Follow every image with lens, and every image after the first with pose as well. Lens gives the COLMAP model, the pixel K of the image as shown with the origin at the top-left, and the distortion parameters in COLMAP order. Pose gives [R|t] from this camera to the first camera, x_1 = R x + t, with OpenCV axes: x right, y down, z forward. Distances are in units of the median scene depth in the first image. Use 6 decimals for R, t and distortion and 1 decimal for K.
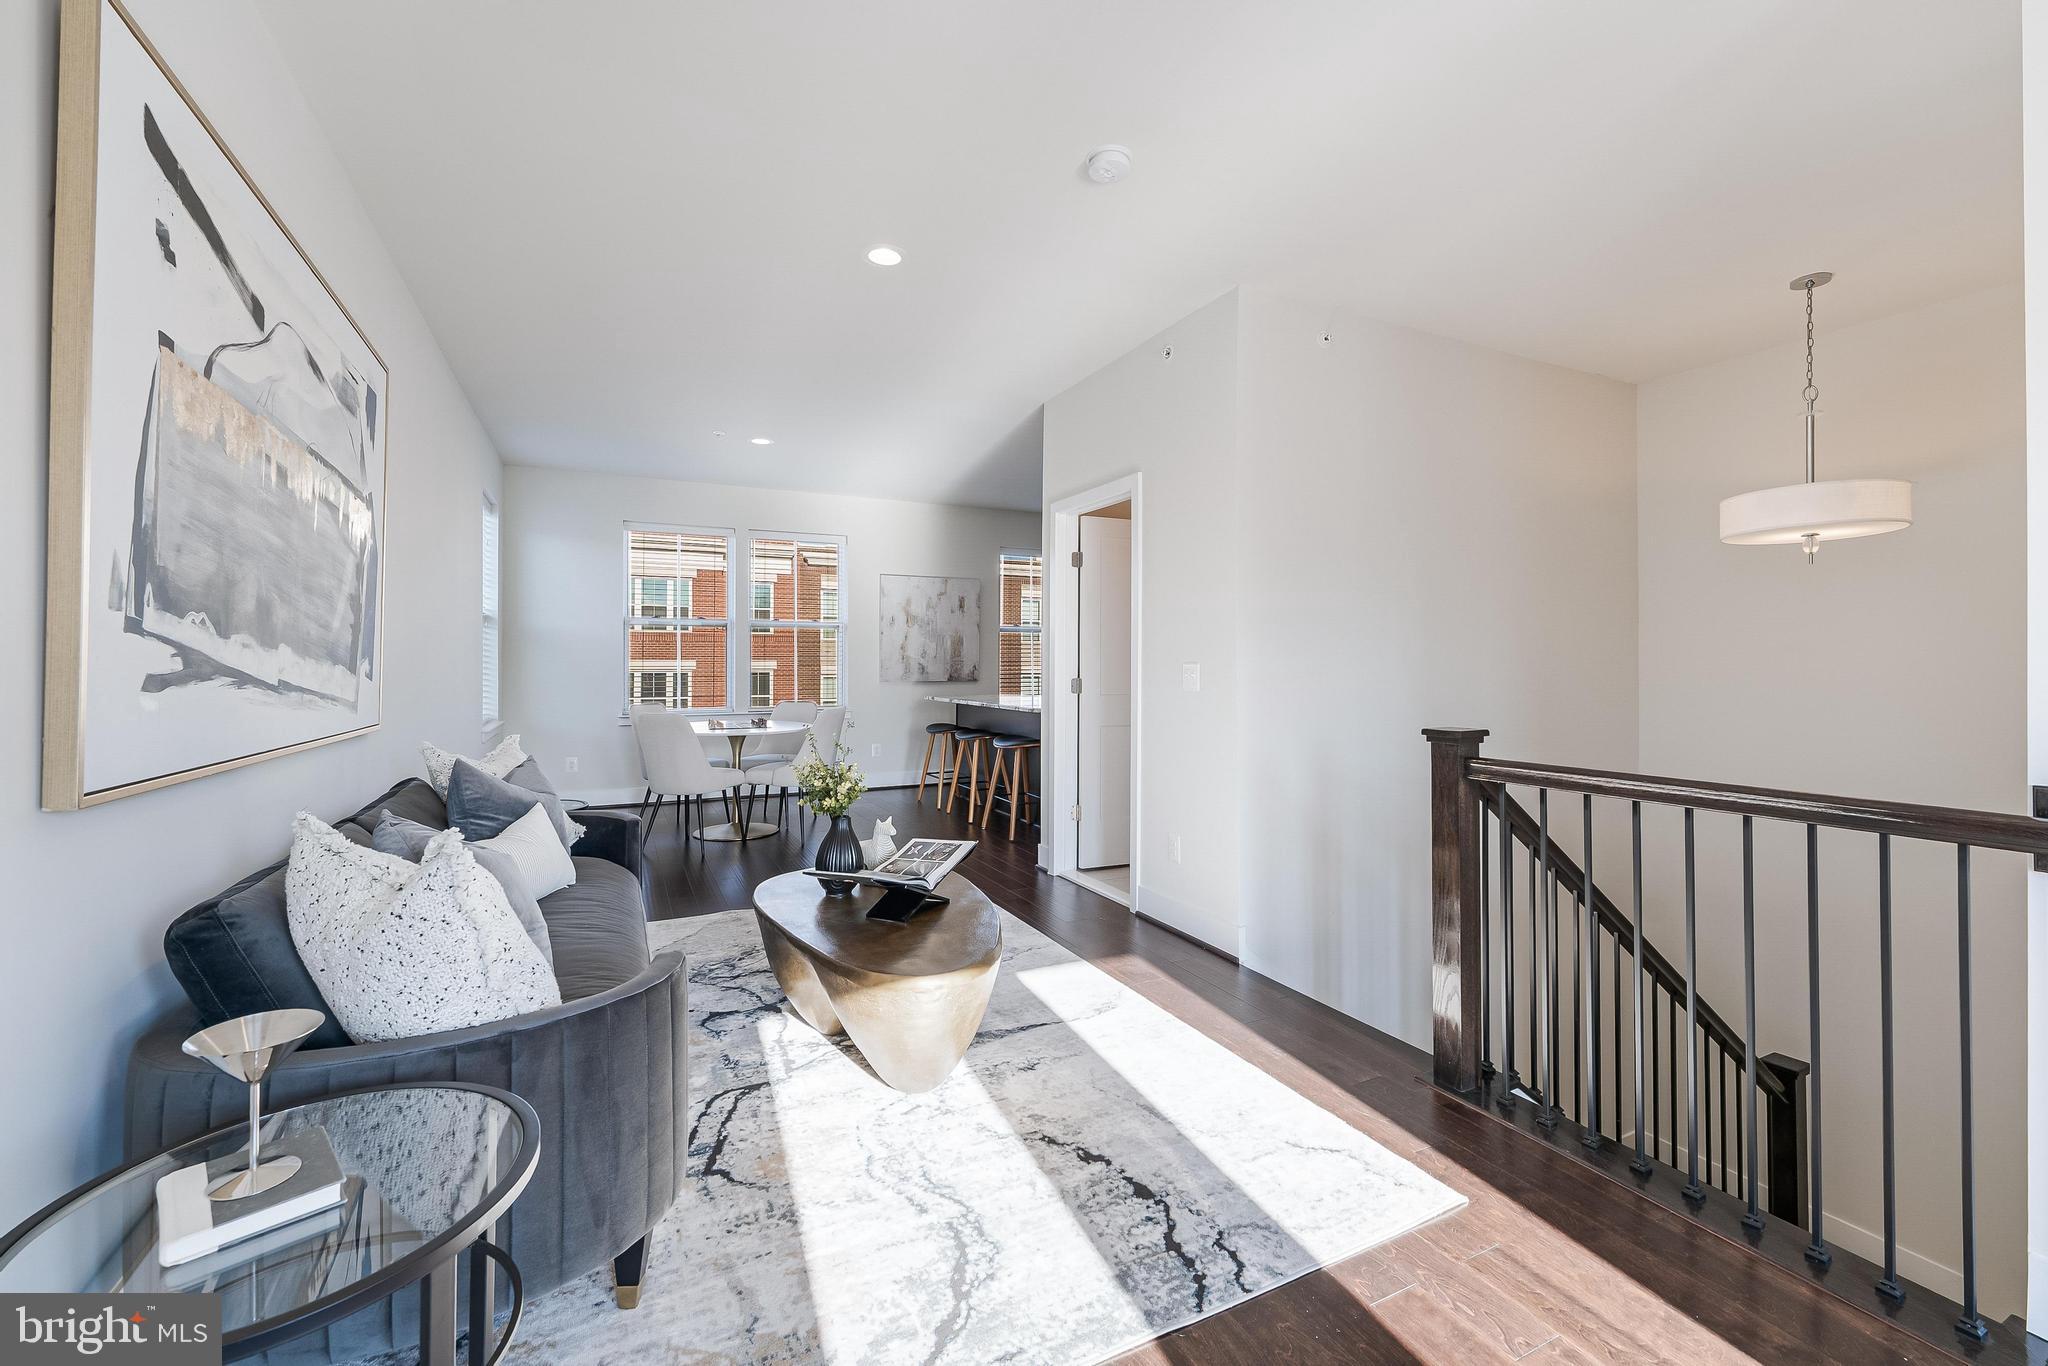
lens RADIAL K [[829.3, 0, 1028.4], [0, 829.3, 654.5], [0, 0, 1]] dist [-0.001858, -0.000181]
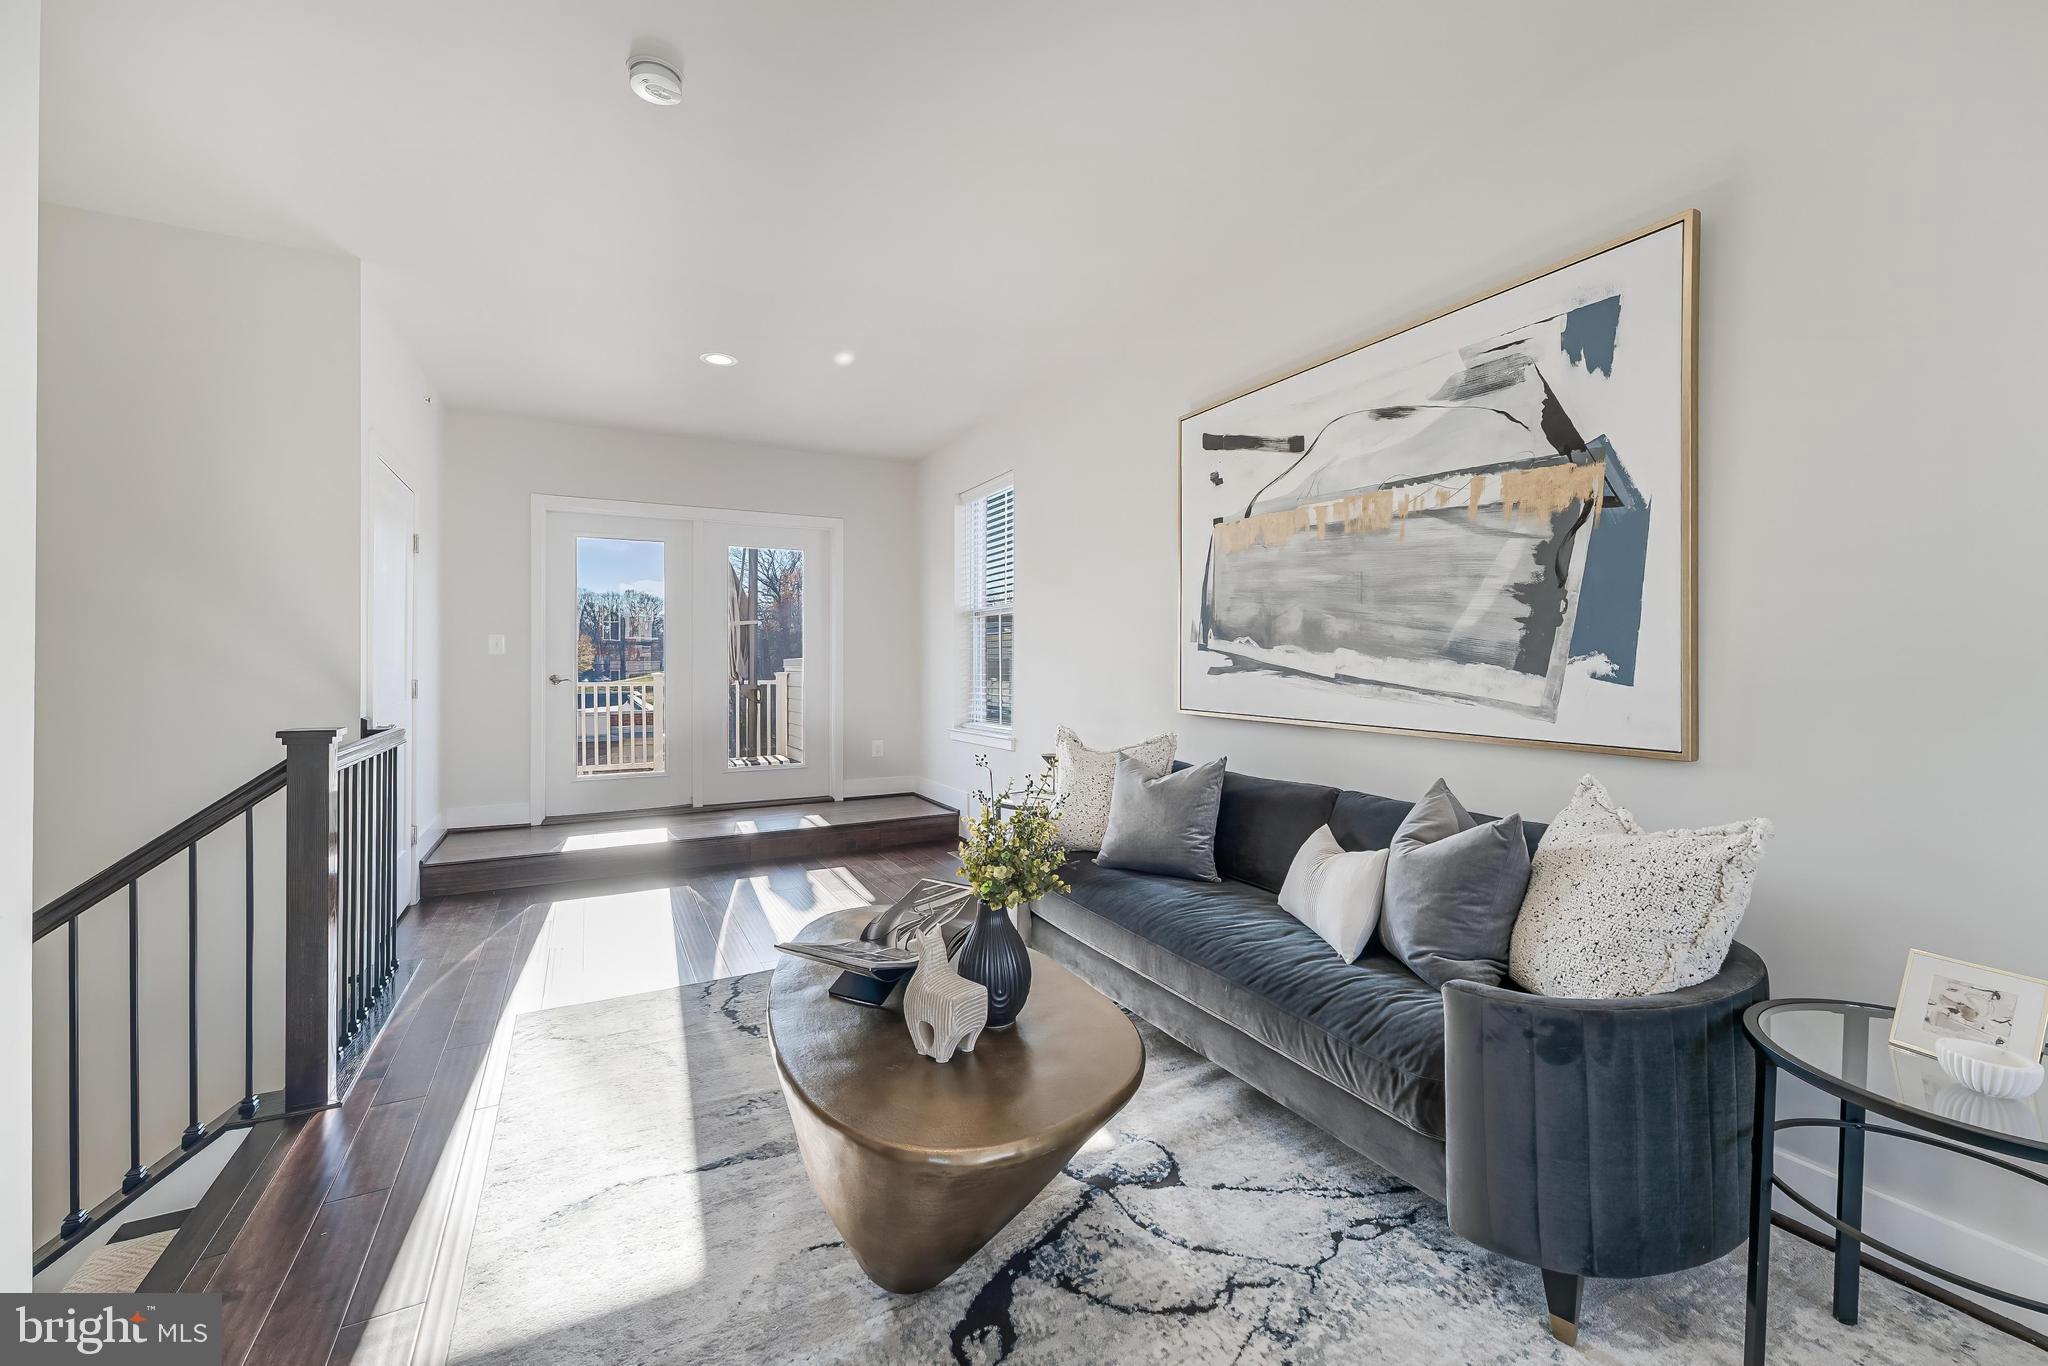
lens RADIAL K [[829.3, 0, 1028.4], [0, 829.3, 654.5], [0, 0, 1]] dist [-0.001858, -0.000181]
pose [[-0.999767, -0.002528, -0.021417, -0.426033], [-0.002048, 0.999748, -0.022374, 0.036569], [0.021468, -0.022325, -0.999520, 2.931004]]
